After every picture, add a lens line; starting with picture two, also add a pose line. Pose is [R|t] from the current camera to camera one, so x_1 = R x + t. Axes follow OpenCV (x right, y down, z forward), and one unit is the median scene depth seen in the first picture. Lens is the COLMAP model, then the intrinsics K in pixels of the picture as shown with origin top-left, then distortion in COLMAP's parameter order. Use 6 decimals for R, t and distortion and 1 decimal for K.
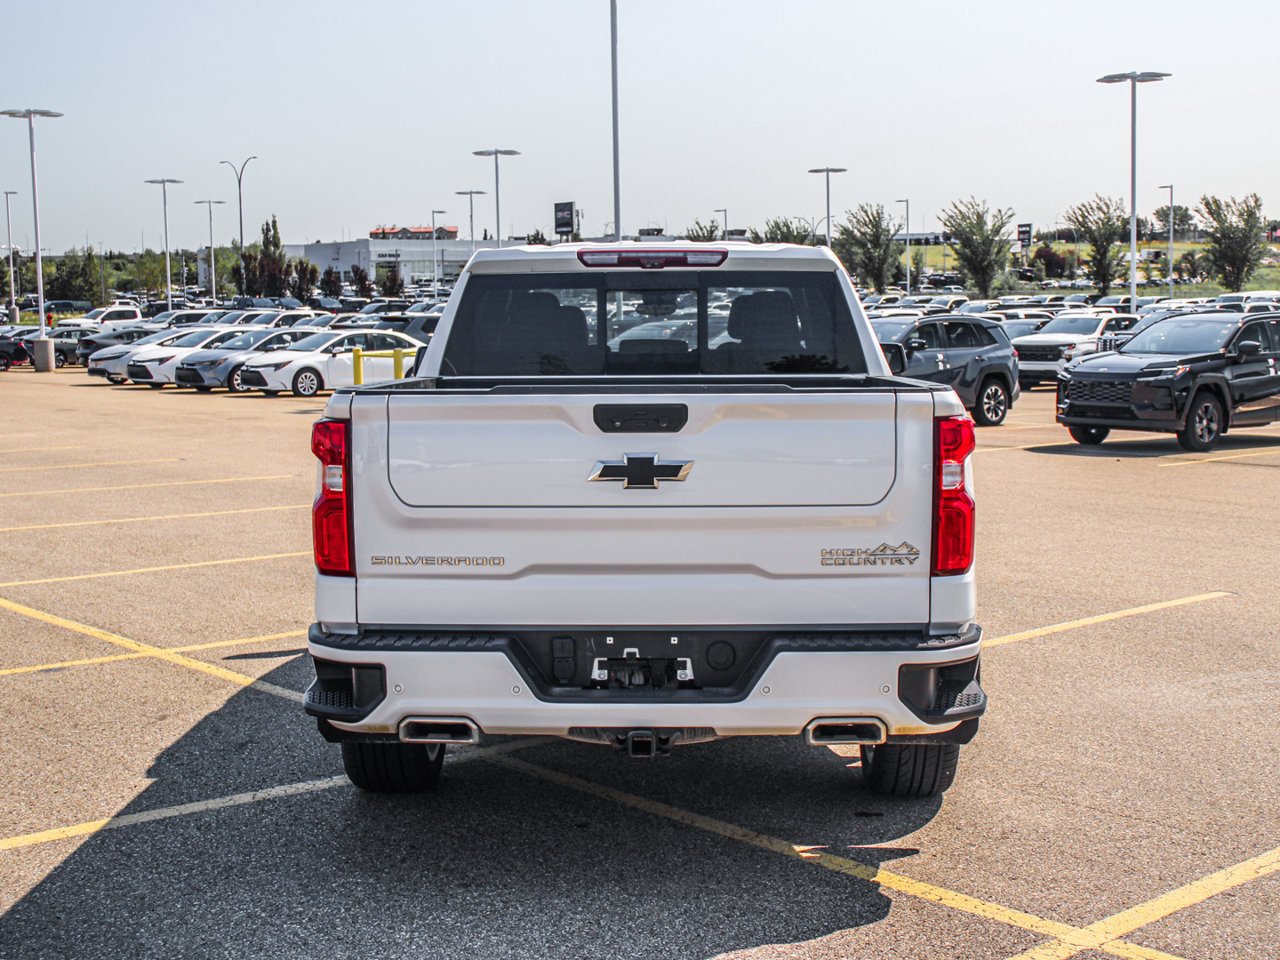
lens RADIAL K [[1730.4, 0, 639.1], [0, 1730.4, 451.5], [0, 0, 1]] dist [-0.038308, 0.109817]
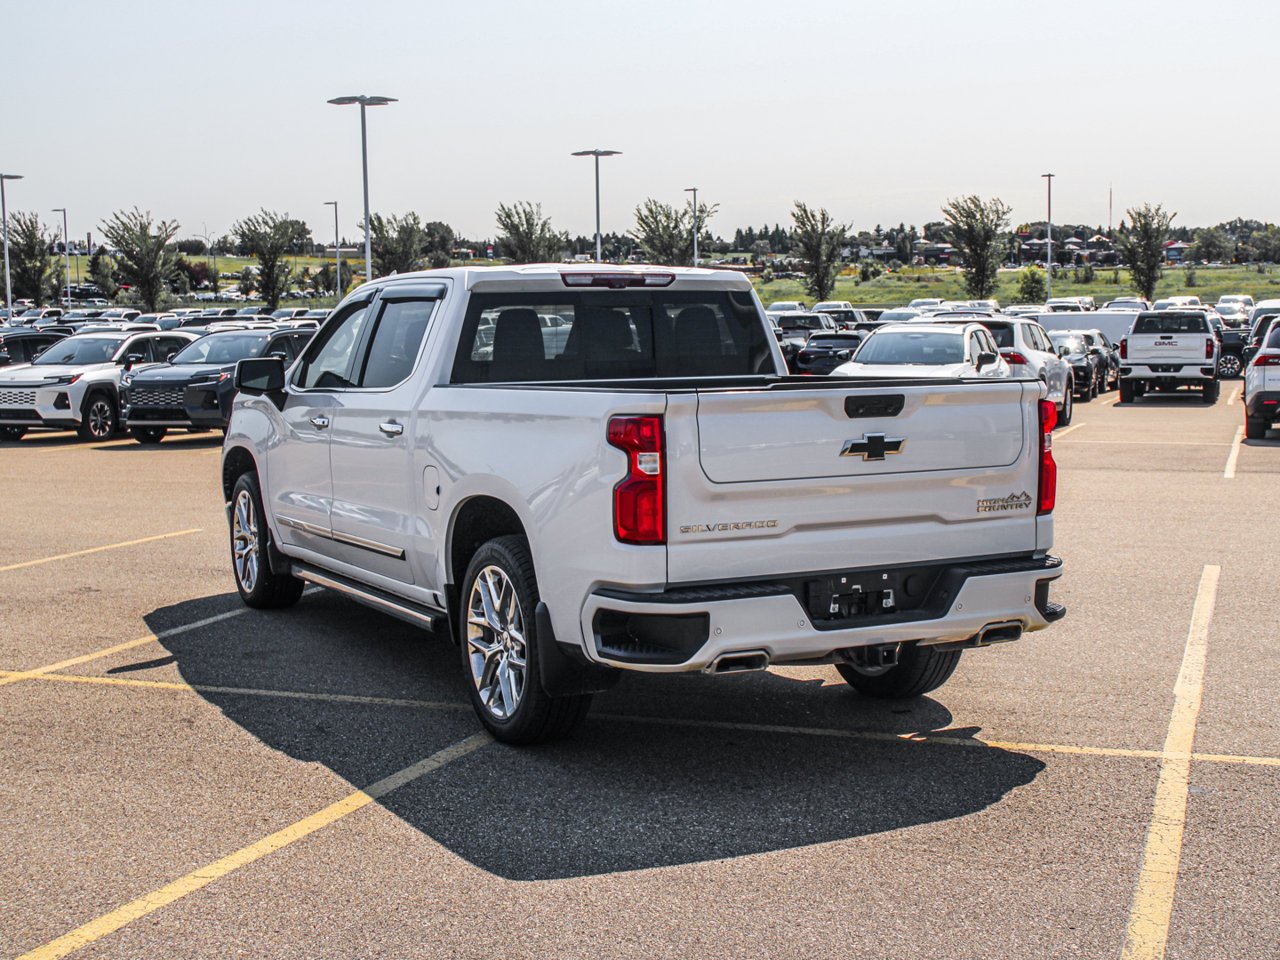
lens RADIAL K [[1742.8, 0, 639.3], [0, 1742.8, 457.0], [0, 0, 1]] dist [-0.003695, -0.002832]
pose [[0.875881, -0.041743, 0.480718, -0.653990], [0.044066, 0.999008, 0.006458, 0.002281], [-0.480510, 0.015527, 0.876852, -0.053826]]
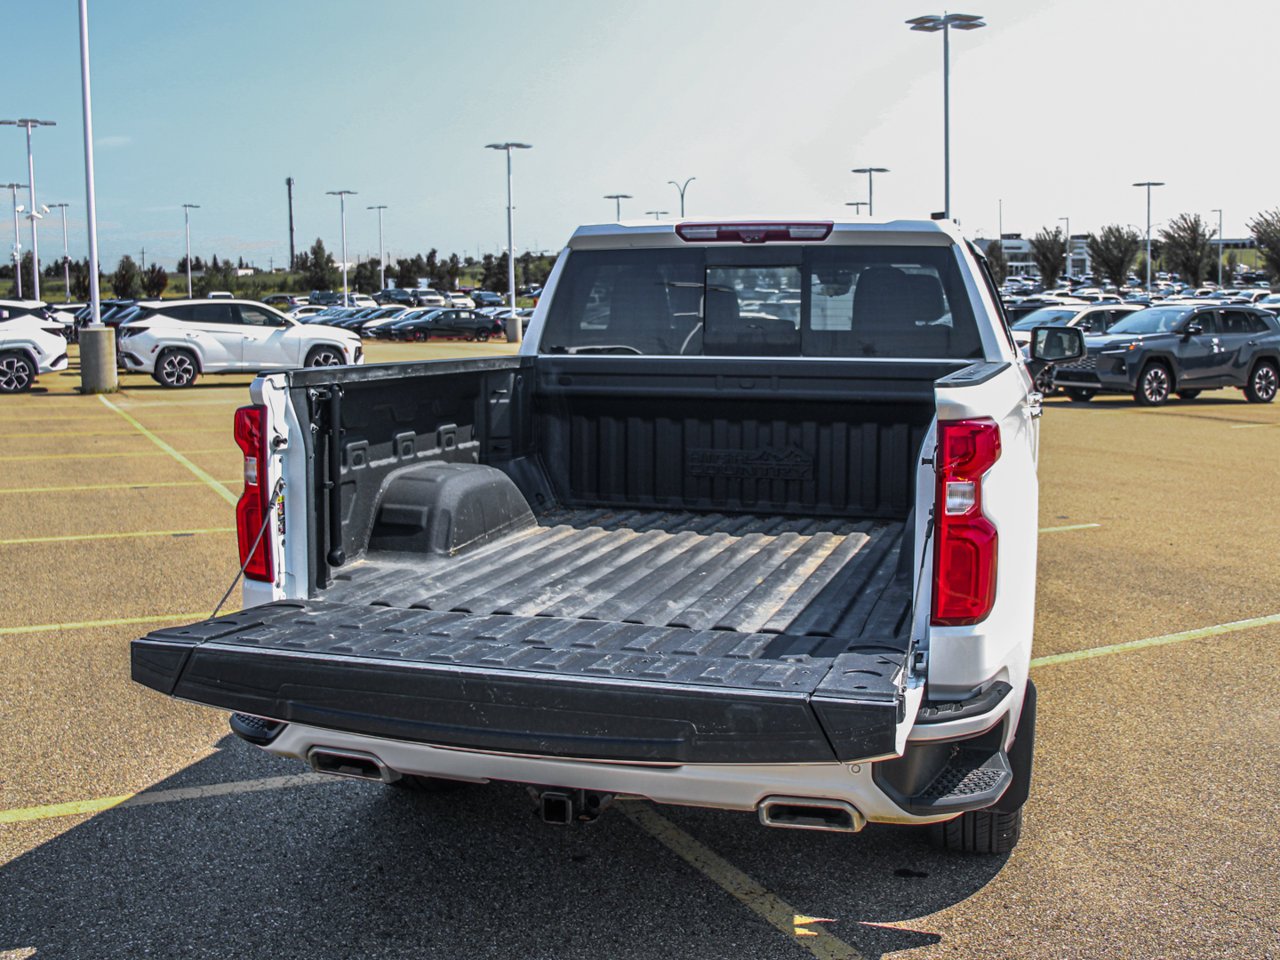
lens RADIAL K [[1354.2, 0, 663.7], [0, 1354.2, 430.6], [0, 0, 1]] dist [-0.168362, 0.149113]
pose [[0.968919, 0.027790, -0.245811, 0.168456], [-0.023703, 0.999527, 0.019572, -0.020492], [0.246239, -0.013137, 0.969120, 0.329514]]
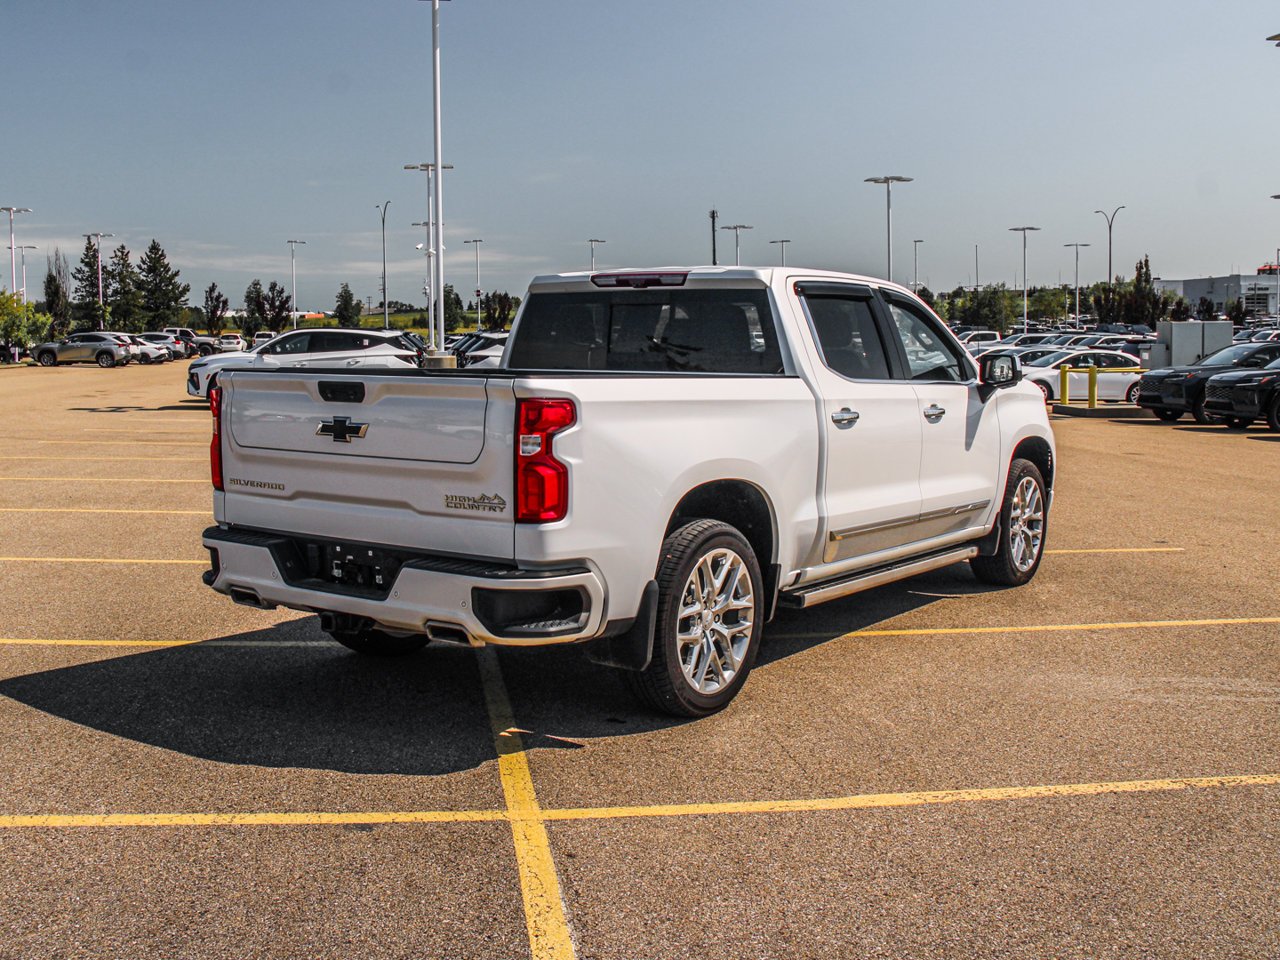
lens RADIAL K [[1423.0, 0, 589.2], [0, 1423.0, 413.2], [0, 0, 1]] dist [-0.112633, 0.031148]
pose [[0.818007, 0.038465, -0.573920, 0.690652], [-0.053401, 0.998531, -0.009188, -0.001569], [0.572724, 0.038164, 0.818860, 0.140573]]
